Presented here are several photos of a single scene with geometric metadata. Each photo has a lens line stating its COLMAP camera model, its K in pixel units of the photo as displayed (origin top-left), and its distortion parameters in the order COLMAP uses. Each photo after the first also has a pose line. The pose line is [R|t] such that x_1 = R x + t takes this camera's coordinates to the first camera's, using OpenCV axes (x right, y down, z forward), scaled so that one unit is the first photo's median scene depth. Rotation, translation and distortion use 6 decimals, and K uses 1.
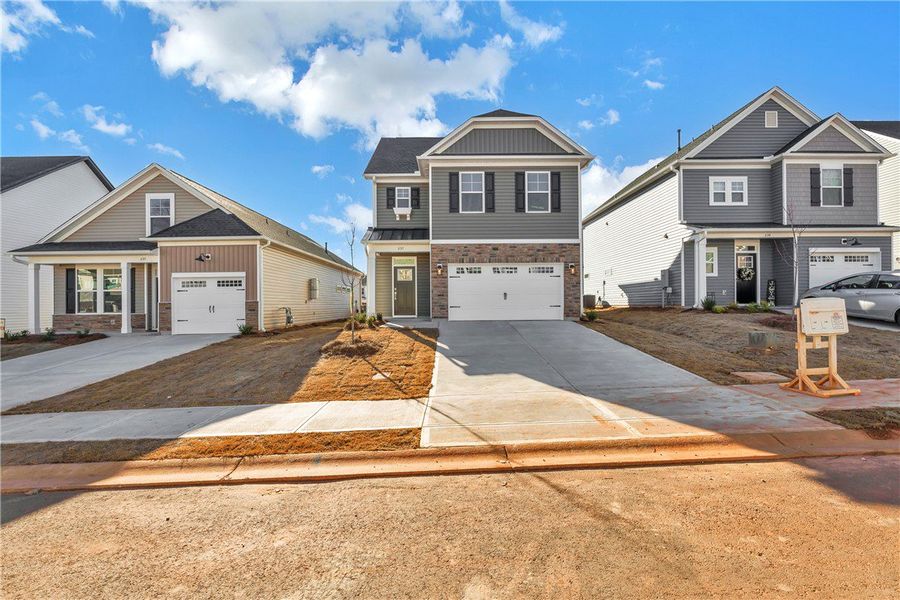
lens RADIAL K [[394.9, 0, 454.8], [0, 394.9, 300.8], [0, 0, 1]] dist [0.003518, -0.001708]
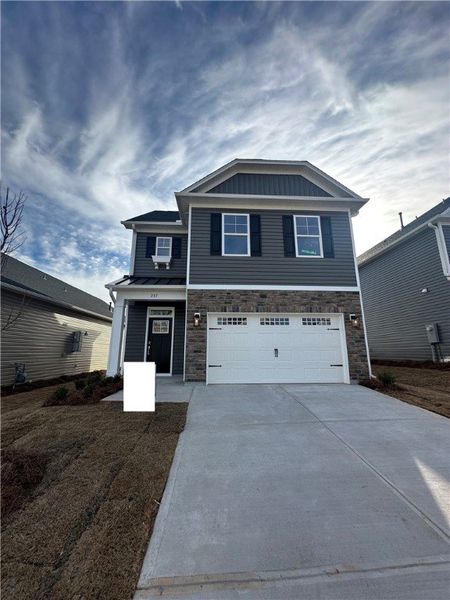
lens RADIAL K [[240.6, 0, 225.8], [0, 240.6, 298.6], [0, 0, 1]] dist [-0.000993, 0.000009]
pose [[0.999418, 0.013685, 0.031243, 0.005359], [-0.006958, 0.978521, -0.206029, -0.018363], [-0.033392, 0.205691, 0.978047, 0.492922]]
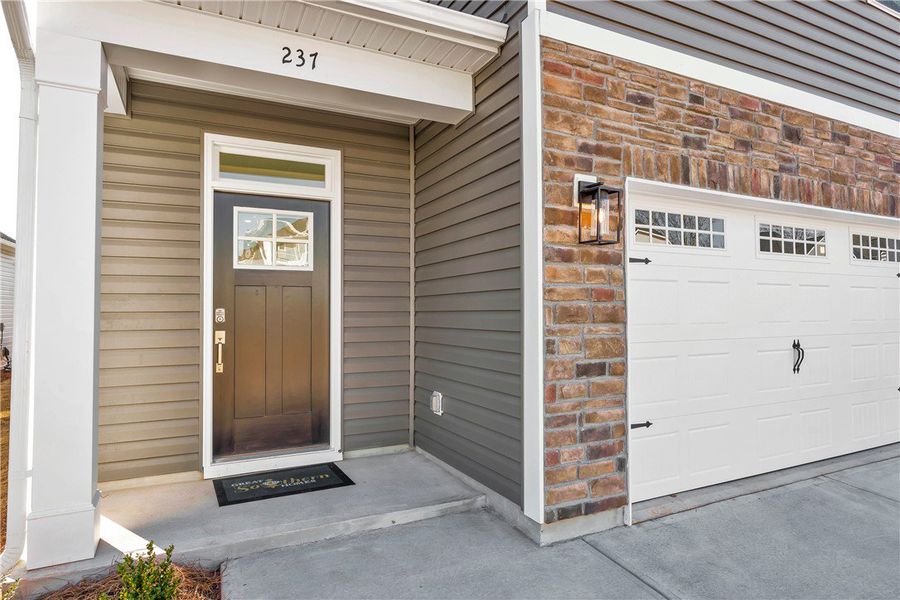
lens RADIAL K [[523.9, 0, 449.3], [0, 523.9, 303.0], [0, 0, 1]] dist [-0.005184, -0.000515]
pose [[0.903247, 0.011698, 0.428961, -0.177995], [-0.008895, 0.999924, -0.008541, -0.037969], [-0.429029, 0.003899, 0.903283, 0.825112]]
